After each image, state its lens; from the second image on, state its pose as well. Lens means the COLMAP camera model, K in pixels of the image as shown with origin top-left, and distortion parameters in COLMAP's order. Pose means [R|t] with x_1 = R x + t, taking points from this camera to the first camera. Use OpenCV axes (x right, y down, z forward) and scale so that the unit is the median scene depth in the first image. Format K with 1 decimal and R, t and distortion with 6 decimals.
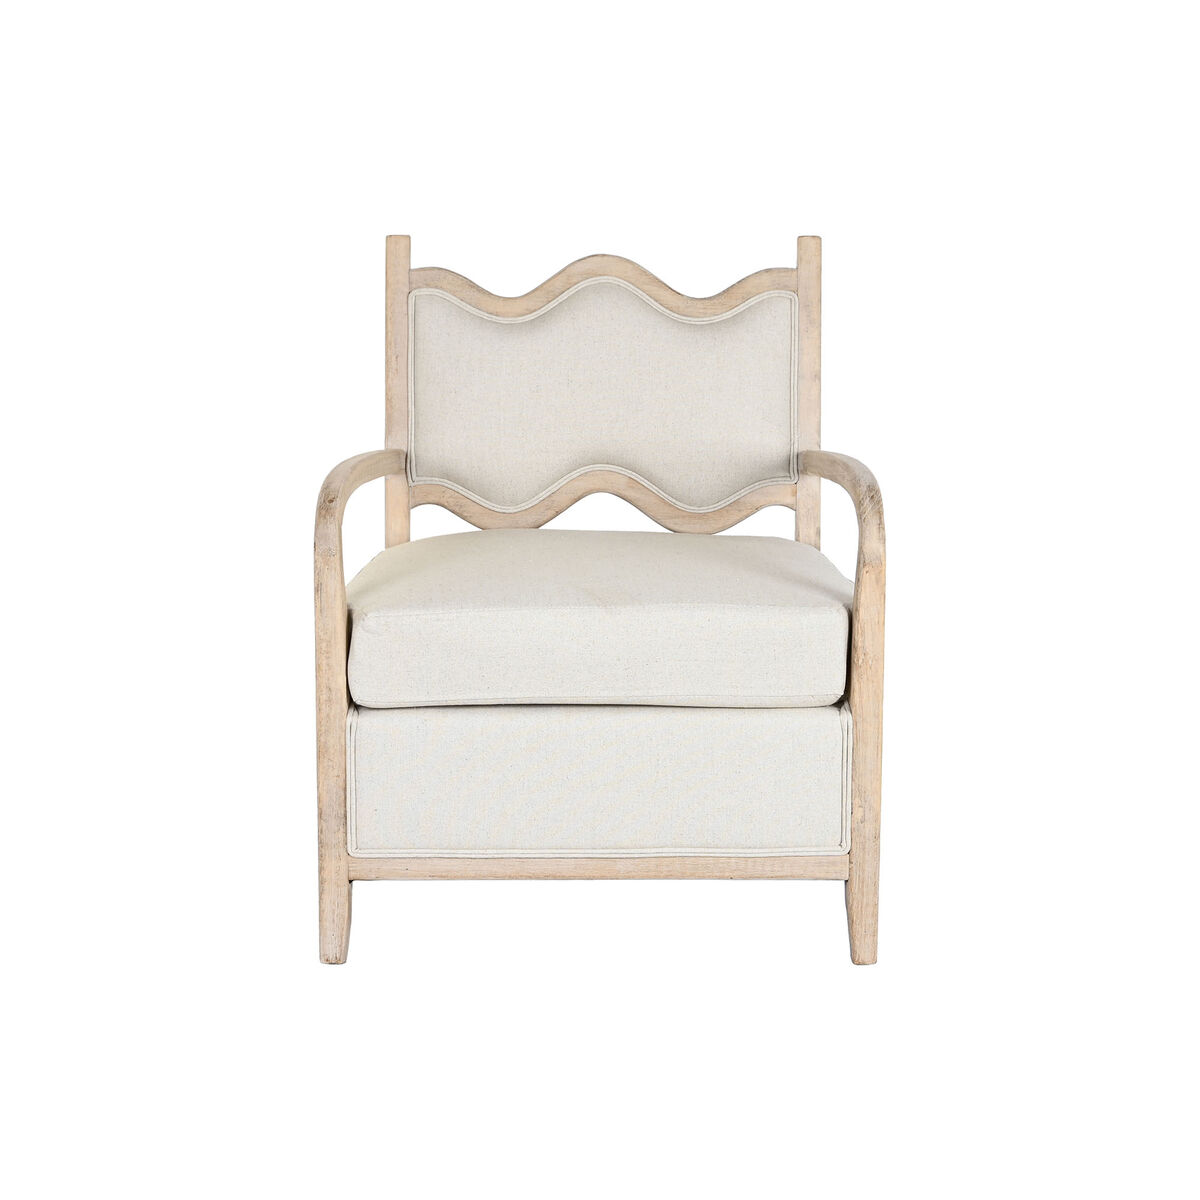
lens RADIAL K [[2184.9, 0, 600.0], [0, 2184.9, 600.0], [0, 0, 1]] dist [-0.007331, 0.030166]
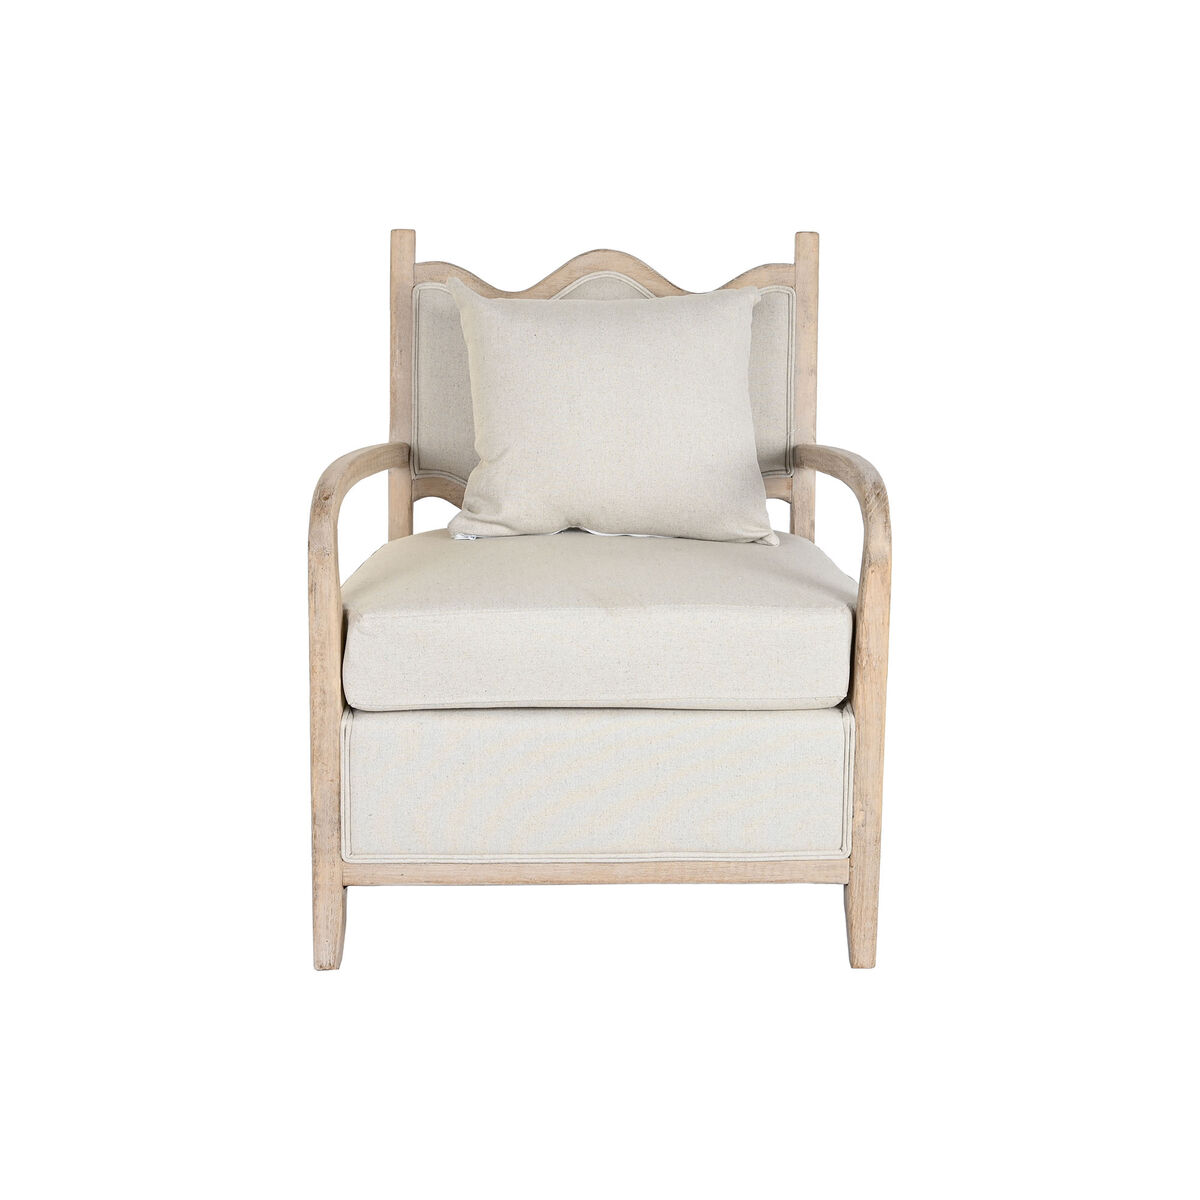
lens RADIAL K [[1776.2, 0, 512.8], [0, 1776.2, 685.1], [0, 0, 1]] dist [0.008908, 0.019496]
pose [[0.999006, 0.009839, -0.043478, -0.004243], [-0.006684, 0.997374, 0.072118, -0.019043], [0.044073, -0.071755, 0.996448, 0.198015]]
